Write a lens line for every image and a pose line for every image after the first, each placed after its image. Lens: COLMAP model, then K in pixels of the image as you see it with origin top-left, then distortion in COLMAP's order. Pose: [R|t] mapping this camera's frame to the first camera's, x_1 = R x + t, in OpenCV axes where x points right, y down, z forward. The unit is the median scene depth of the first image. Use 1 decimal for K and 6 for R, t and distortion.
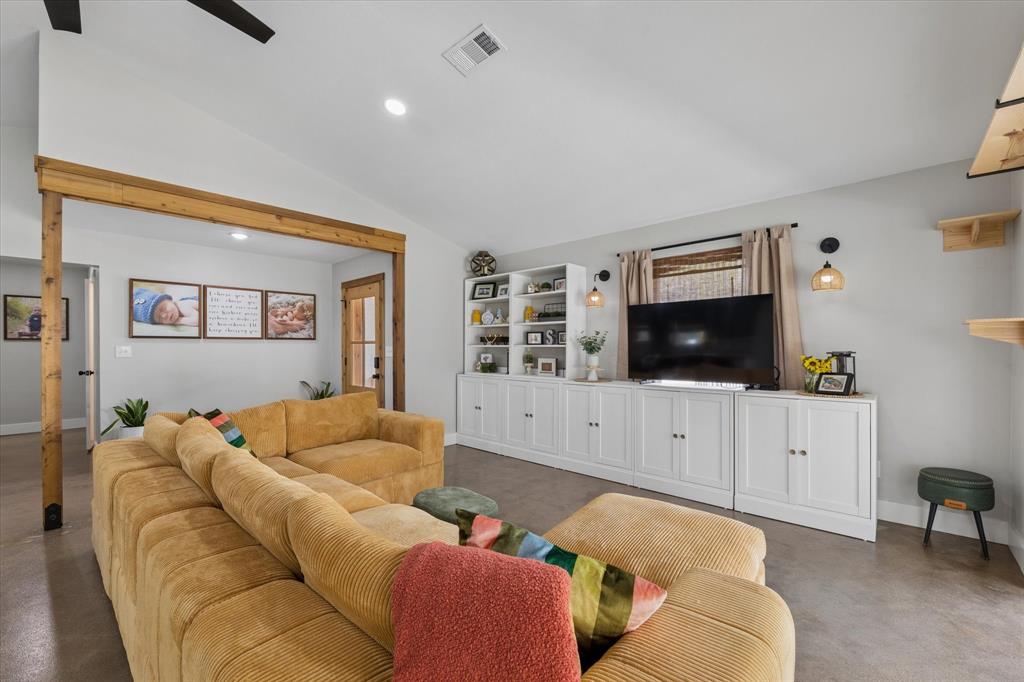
lens RADIAL K [[421.2, 0, 512.3], [0, 421.2, 349.2], [0, 0, 1]] dist [-0.013147, 0.000141]
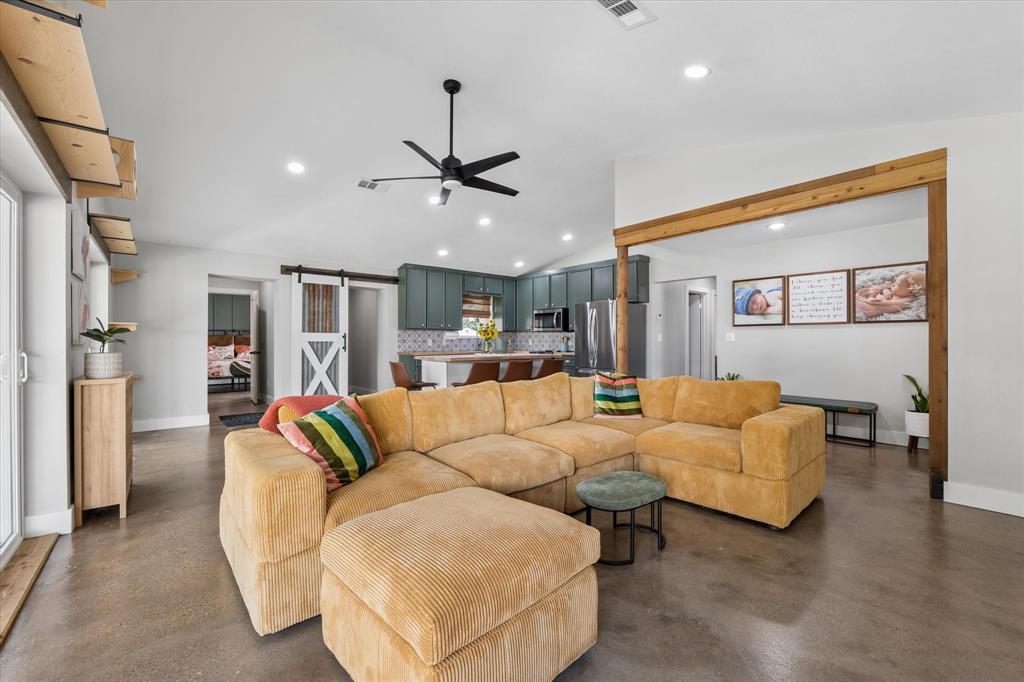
lens RADIAL K [[421.2, 0, 512.3], [0, 421.2, 342.3], [0, 0, 1]] dist [-0.013147, 0.000141]
pose [[-0.126229, 0.007137, -0.991975, 0.433495], [-0.001580, 0.999971, 0.007396, 0.012226], [0.992000, 0.002501, -0.126215, 0.441420]]
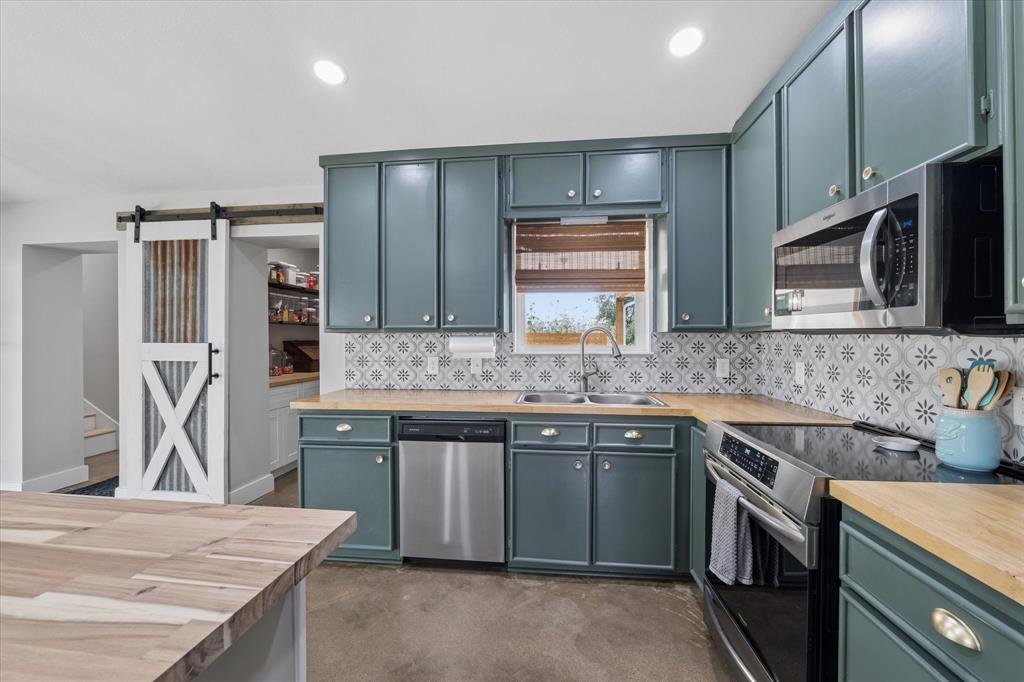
lens RADIAL K [[421.2, 0, 506.9], [0, 421.2, 342.6], [0, 0, 1]] dist [-0.013147, 0.000141]
pose [[-0.807396, 0.012780, -0.589871, -0.875639], [0.003748, 0.999856, 0.016532, -0.016901], [0.589998, 0.011137, -0.807328, 0.471626]]
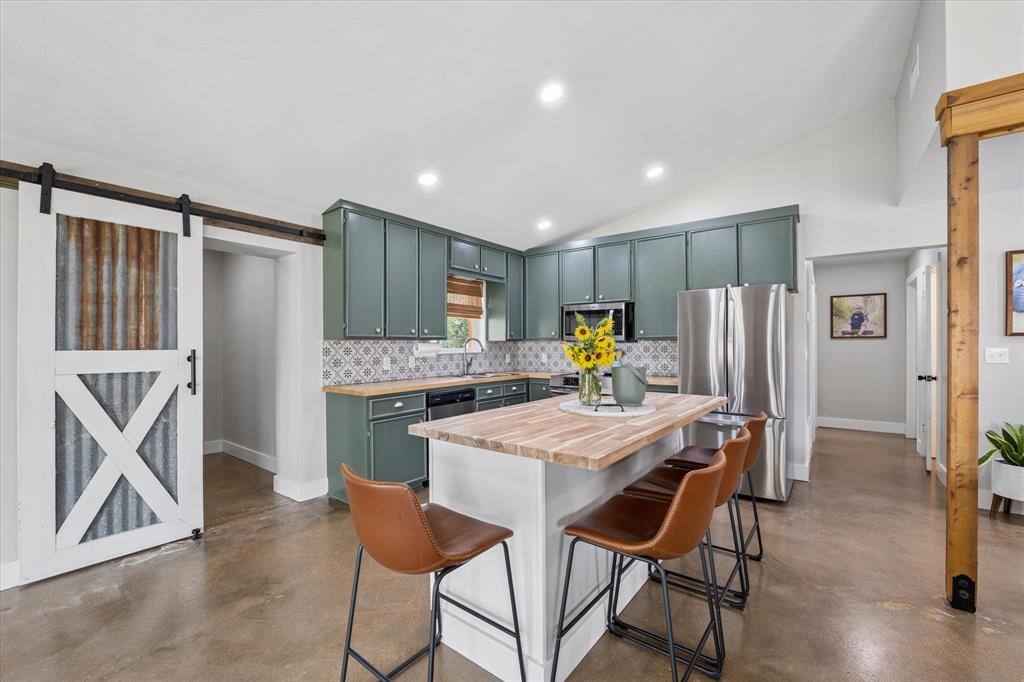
lens RADIAL K [[421.2, 0, 513.6], [0, 421.2, 346.4], [0, 0, 1]] dist [-0.013147, 0.000141]
pose [[0.094318, 0.008324, -0.995507, -0.275721], [0.002178, 0.999961, 0.008568, -0.015790], [0.995540, -0.002976, 0.094296, 0.093925]]
